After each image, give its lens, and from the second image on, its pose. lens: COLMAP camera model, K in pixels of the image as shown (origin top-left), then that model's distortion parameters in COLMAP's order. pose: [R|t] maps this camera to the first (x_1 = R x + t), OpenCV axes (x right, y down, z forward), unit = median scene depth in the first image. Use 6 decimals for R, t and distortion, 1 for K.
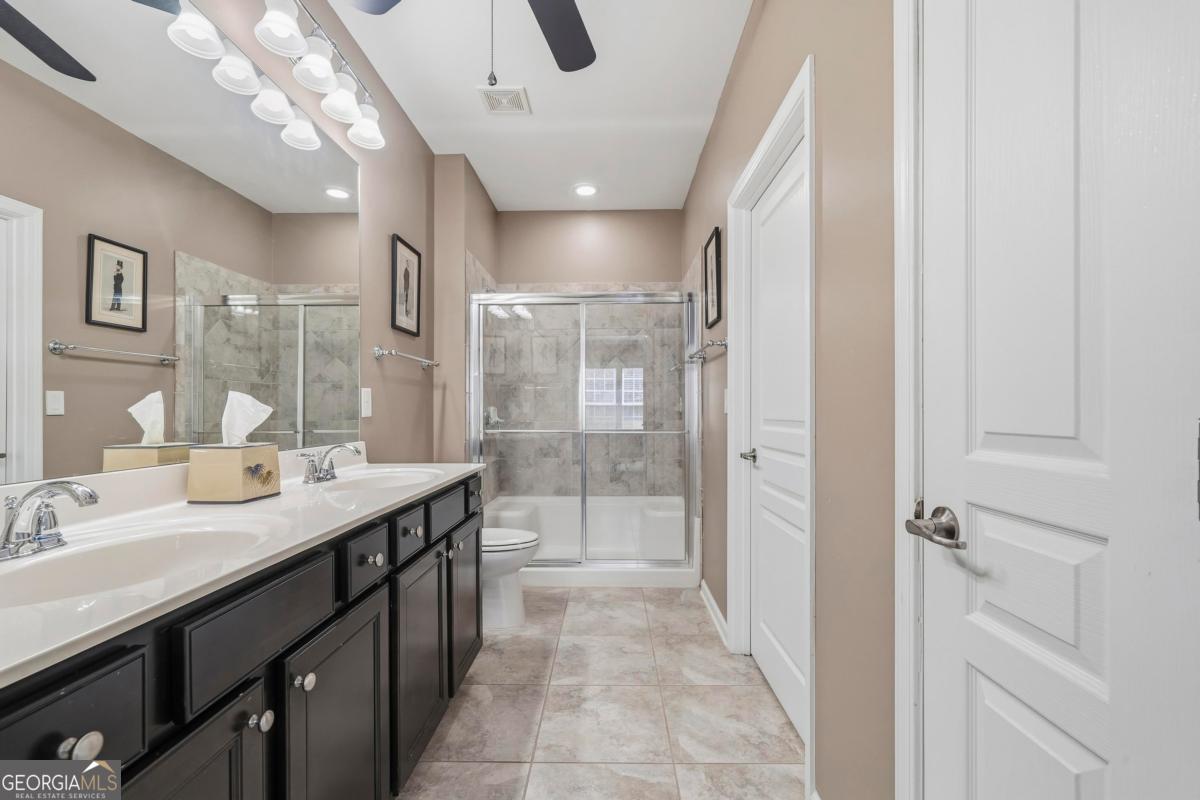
lens RADIAL K [[523.1, 0, 598.2], [0, 523.1, 405.8], [0, 0, 1]] dist [0.003611, 0.000007]
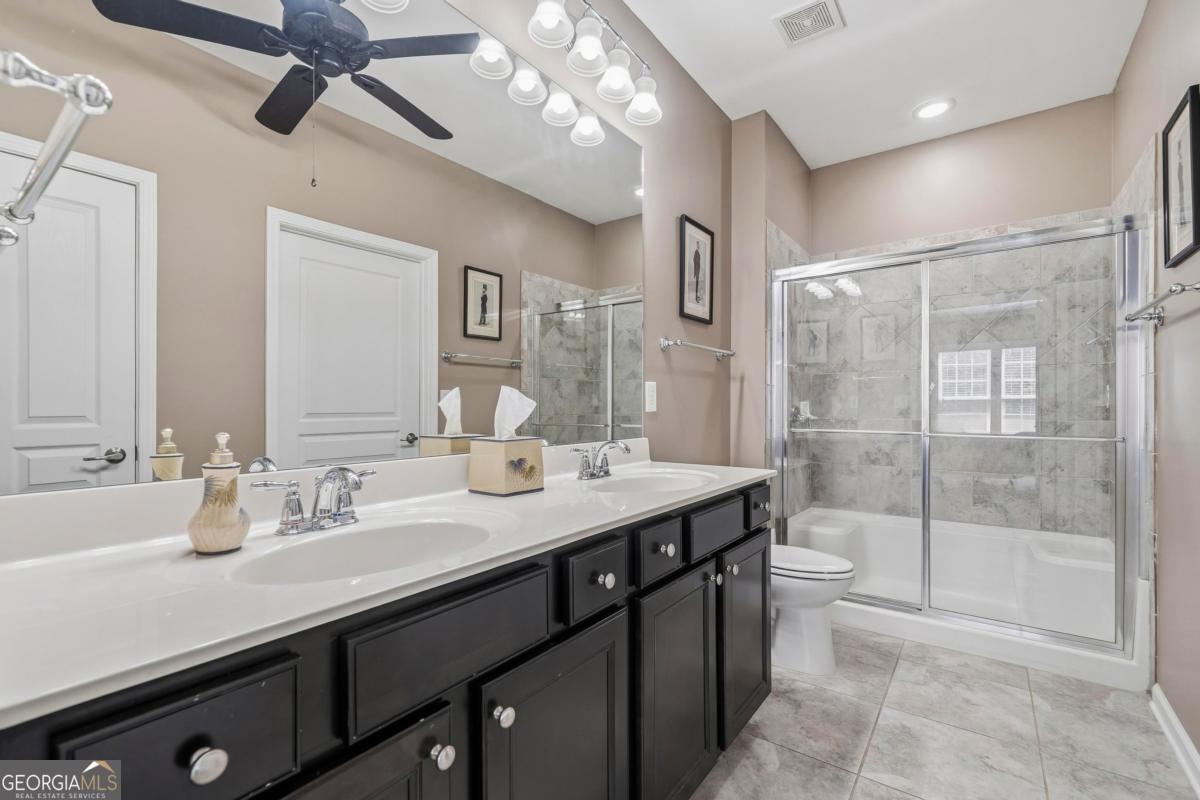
lens RADIAL K [[523.2, 0, 603.2], [0, 523.2, 405.9], [0, 0, 1]] dist [0.000278, 0.001039]
pose [[0.816380, 0.001282, -0.577514, 0.030588], [0.003952, 0.999962, 0.007805, 0.002135], [0.577502, -0.008654, 0.816343, 0.152920]]
